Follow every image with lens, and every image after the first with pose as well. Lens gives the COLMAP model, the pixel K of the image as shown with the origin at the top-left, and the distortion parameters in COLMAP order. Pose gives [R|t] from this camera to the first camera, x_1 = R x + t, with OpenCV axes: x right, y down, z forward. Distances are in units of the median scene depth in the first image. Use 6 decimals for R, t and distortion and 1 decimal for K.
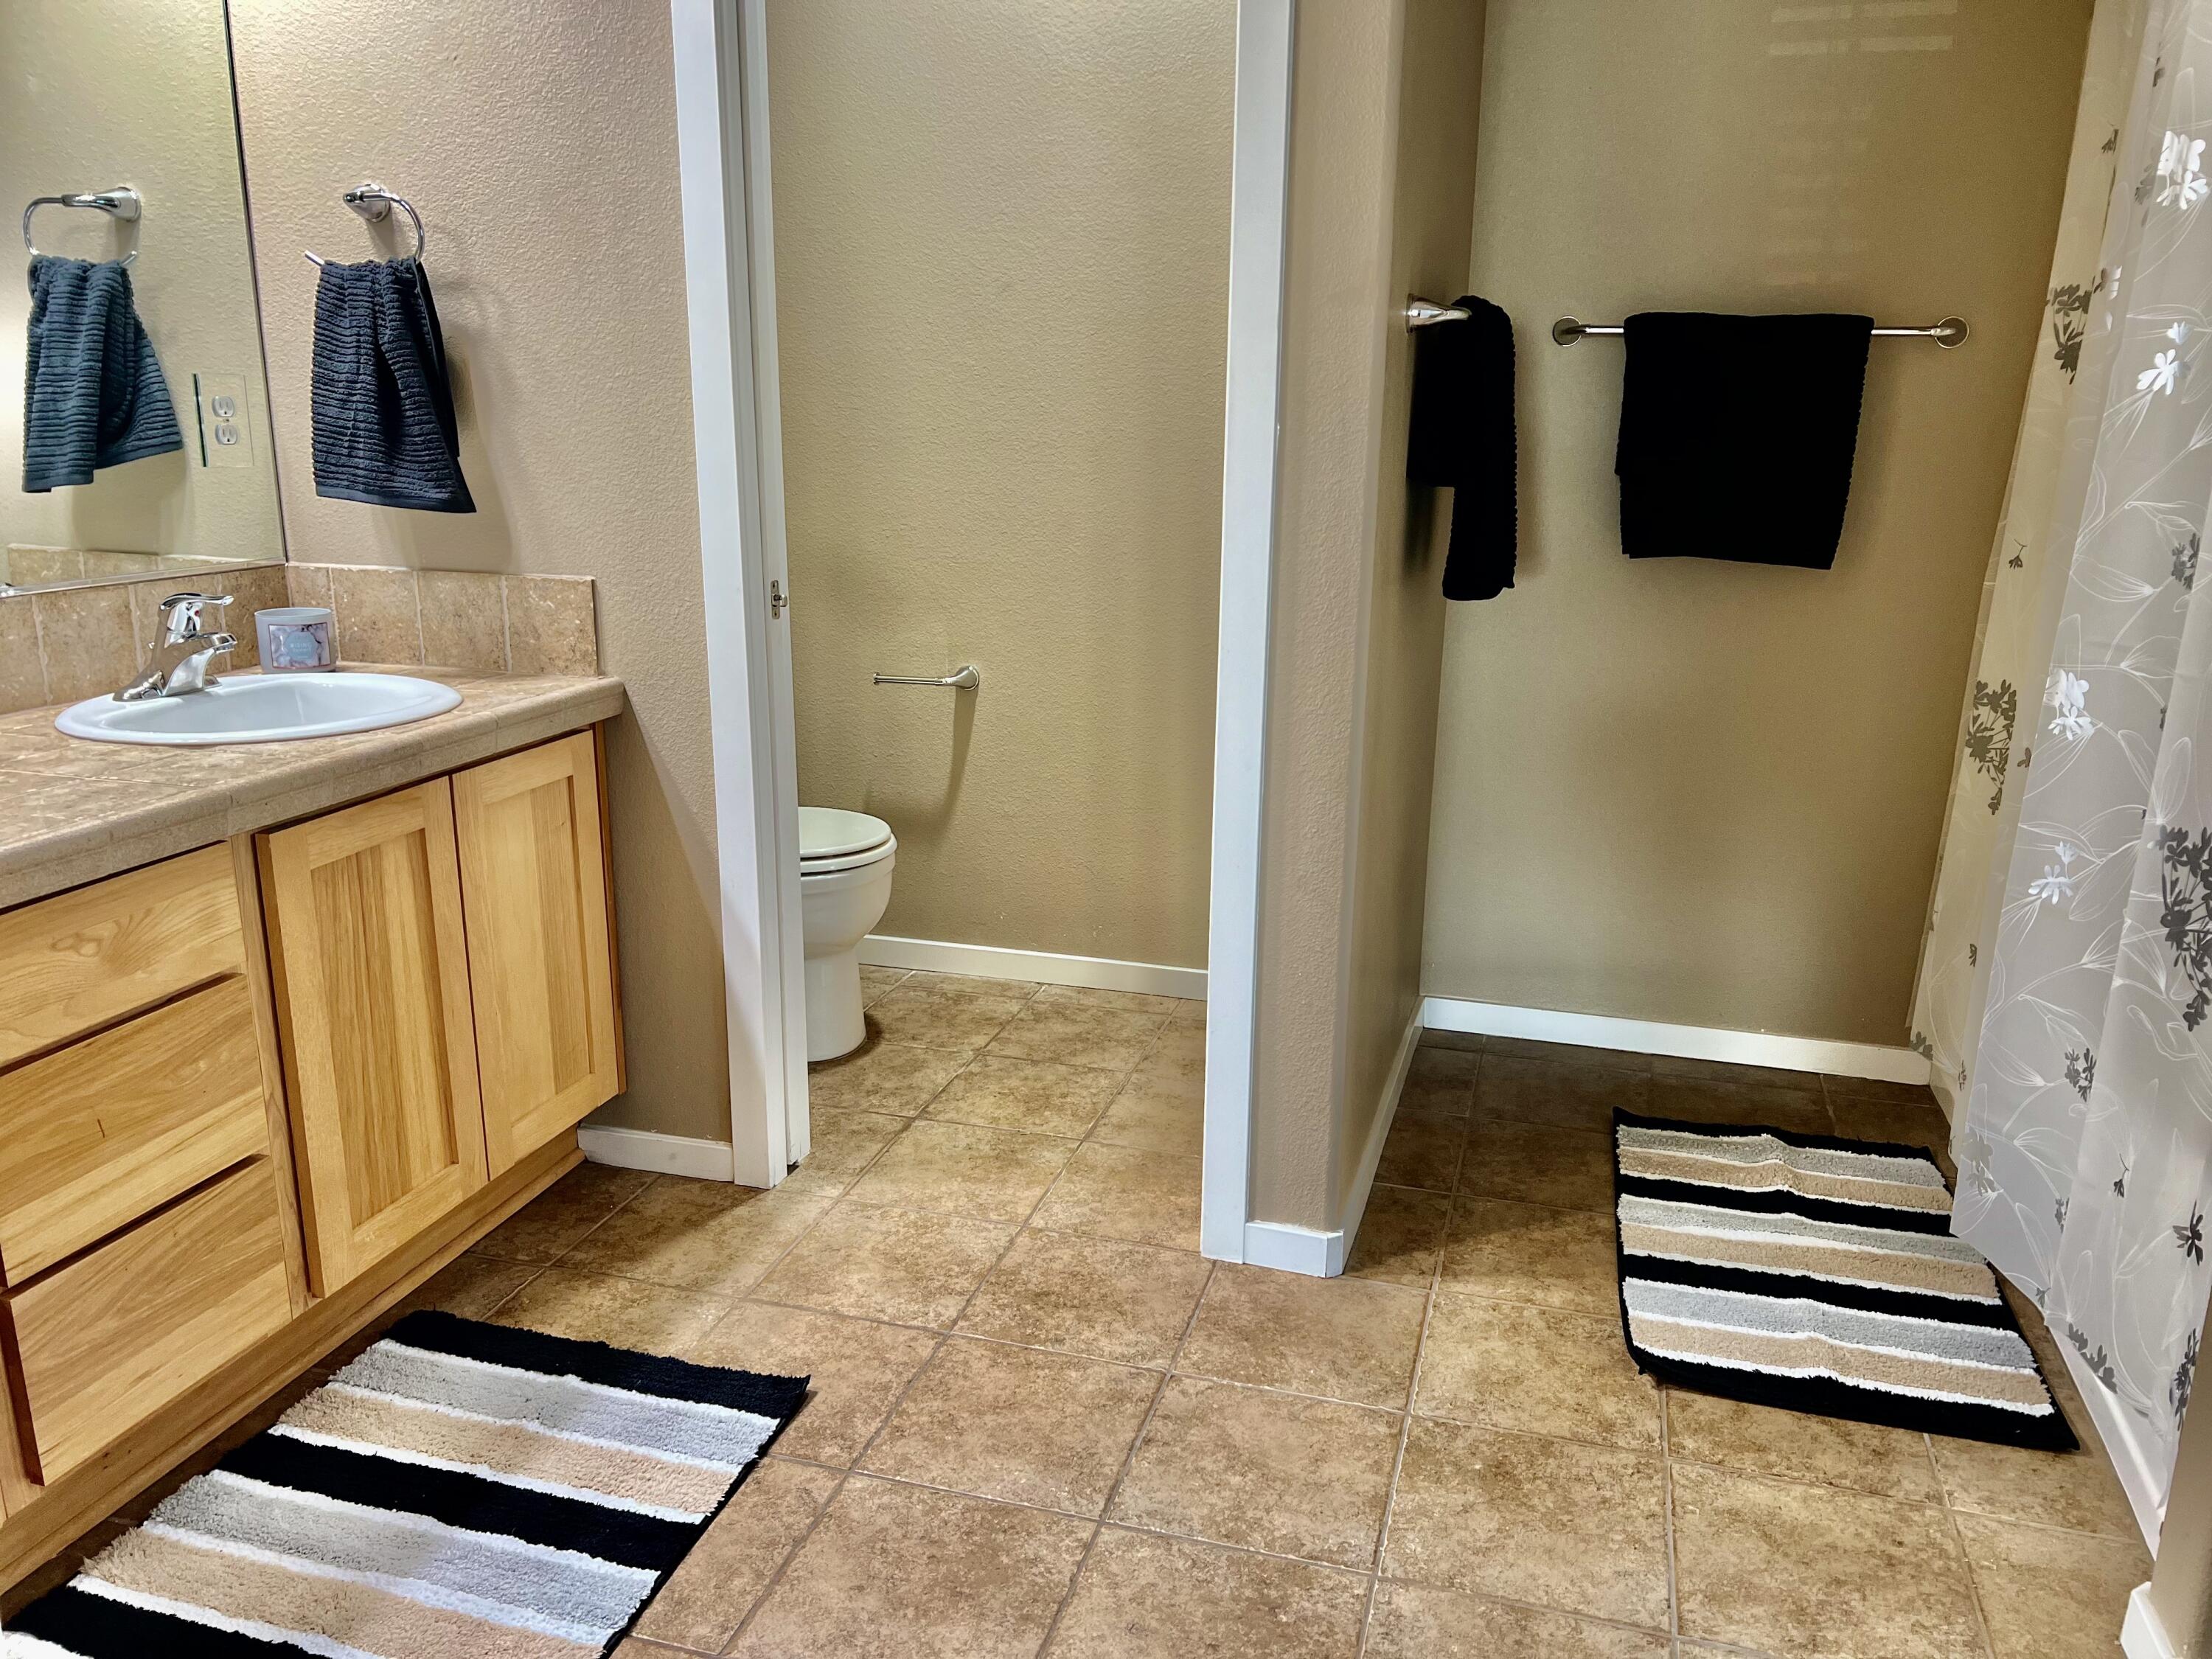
lens RADIAL K [[1665.6, 0, 1122.7], [0, 1665.6, 838.6], [0, 0, 1]] dist [0.055209, -0.057718]
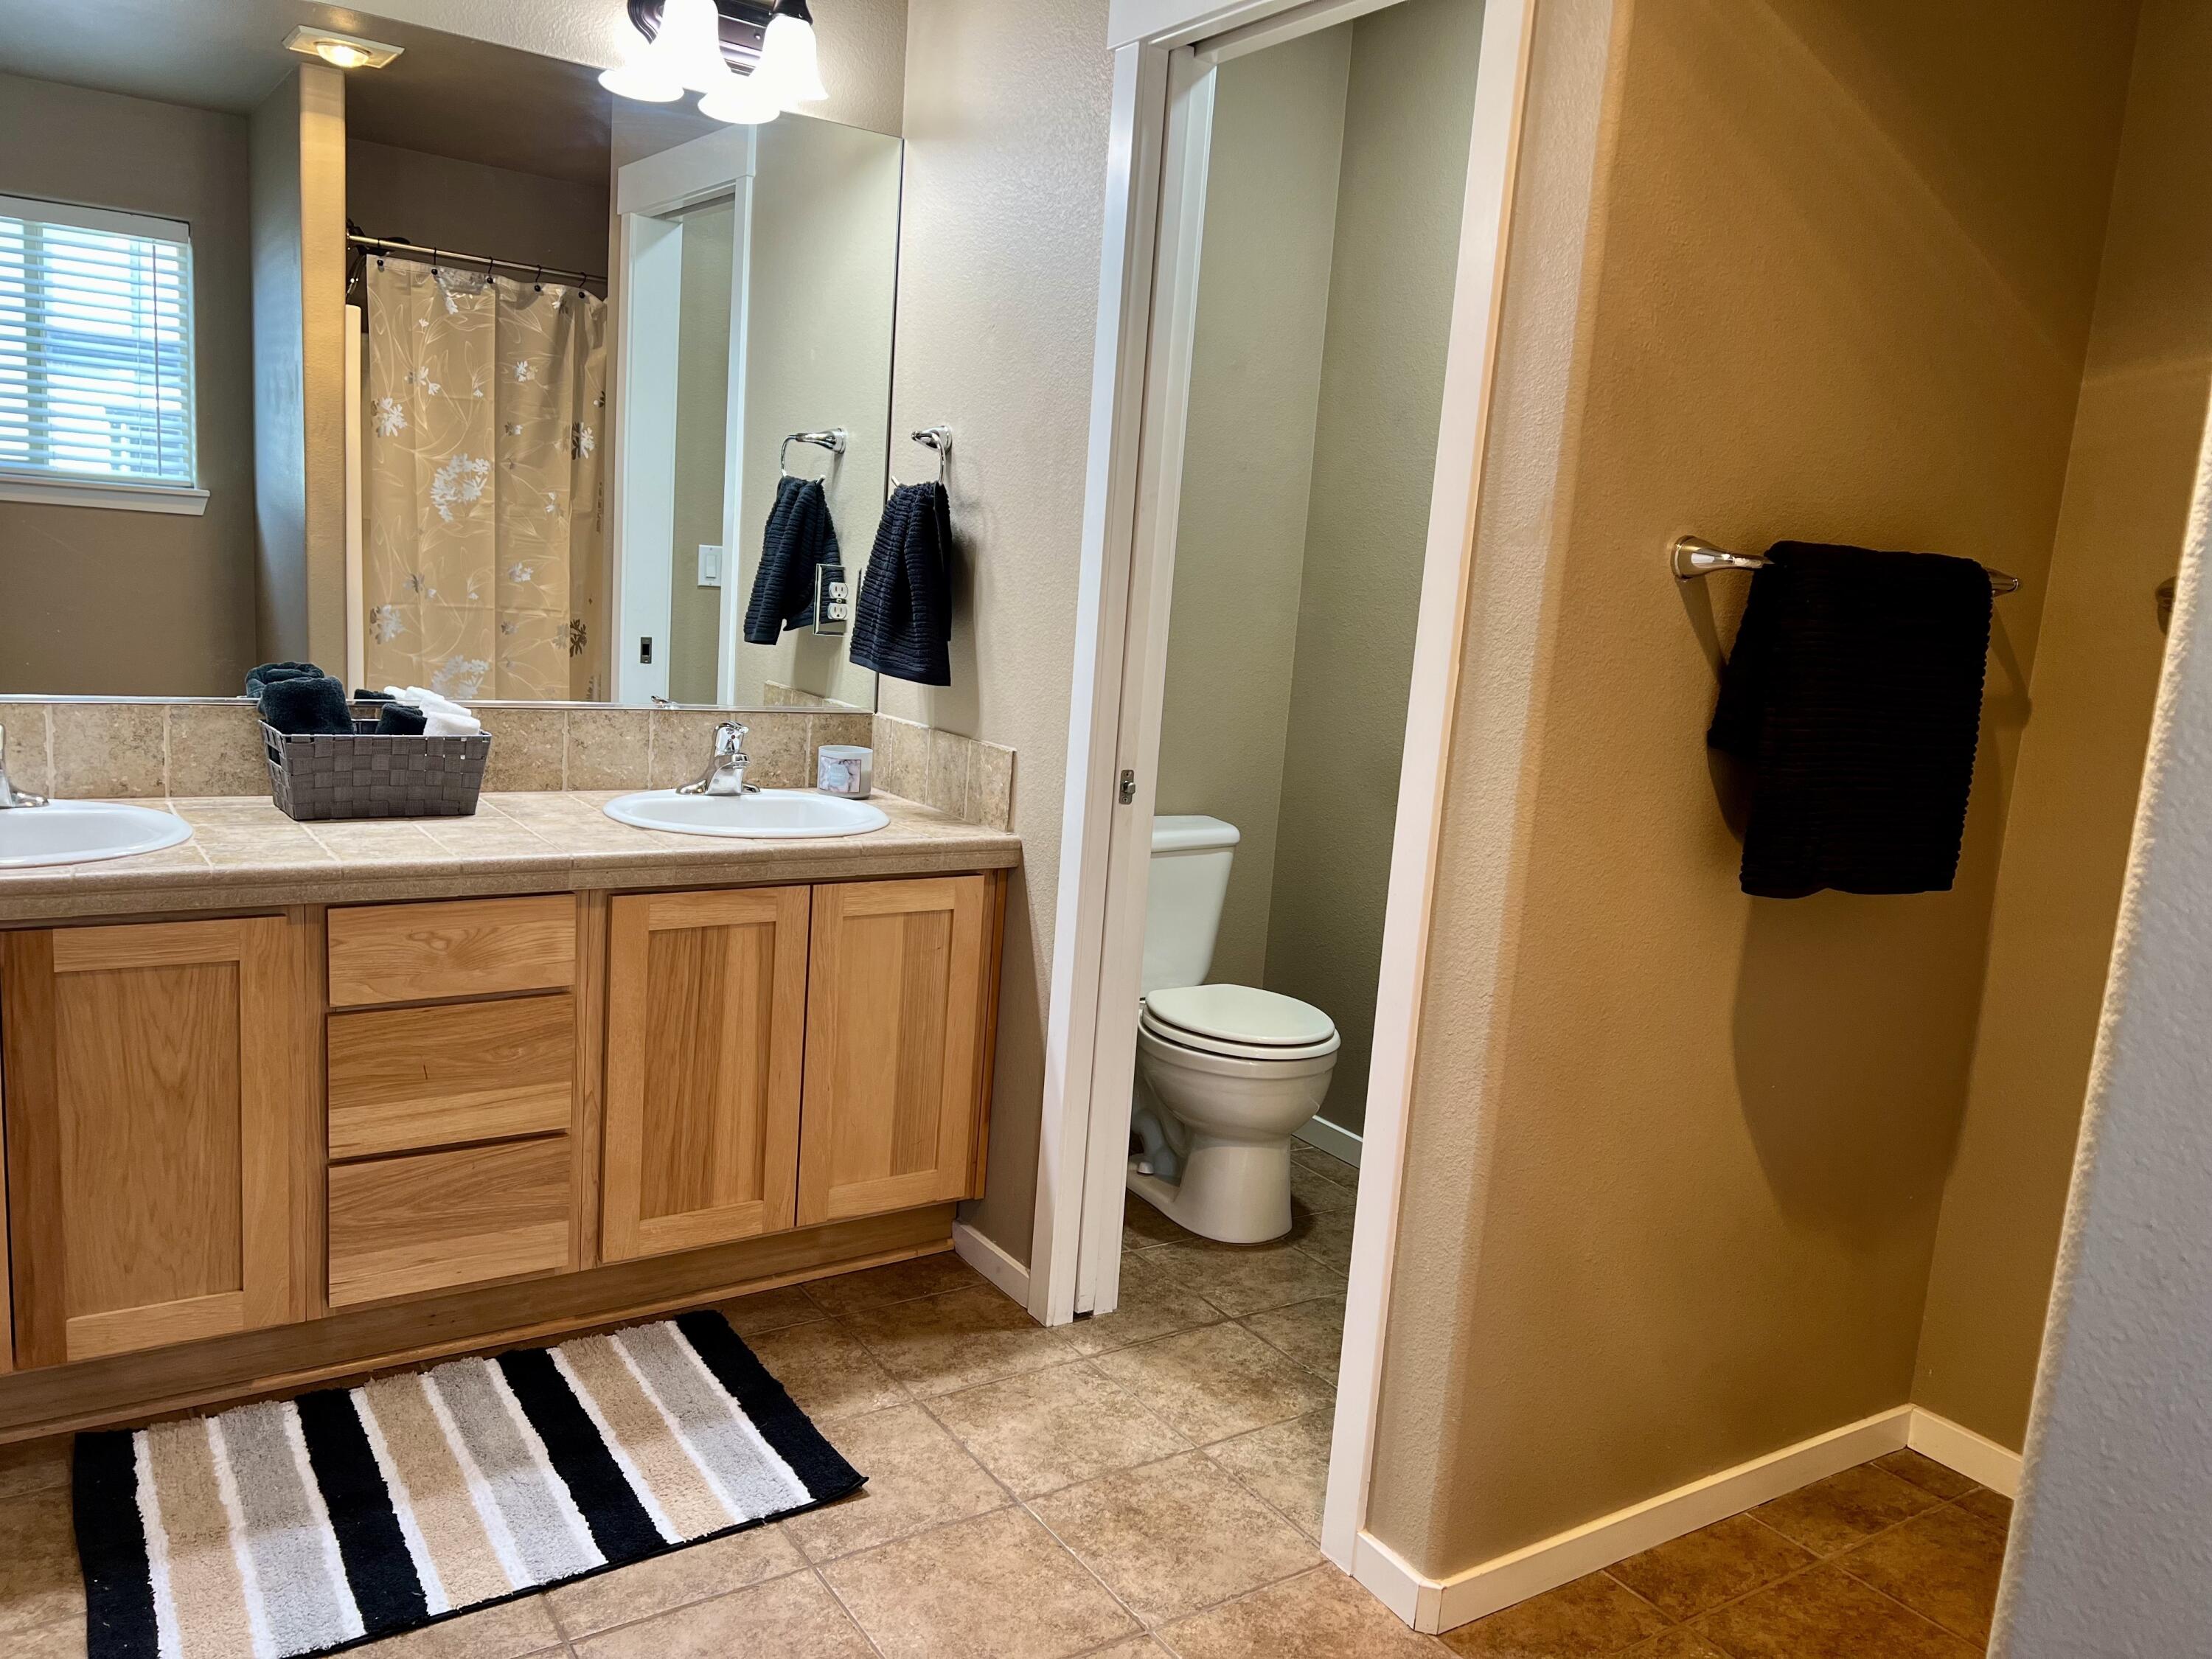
lens RADIAL K [[1665.6, 0, 1110.5], [0, 1665.6, 833.5], [0, 0, 1]] dist [0.055209, -0.057718]
pose [[0.764747, 0.150337, -0.626547, 0.519735], [-0.227960, 0.972637, -0.044862, -0.068360], [0.602658, 0.177136, 0.778091, 0.164645]]
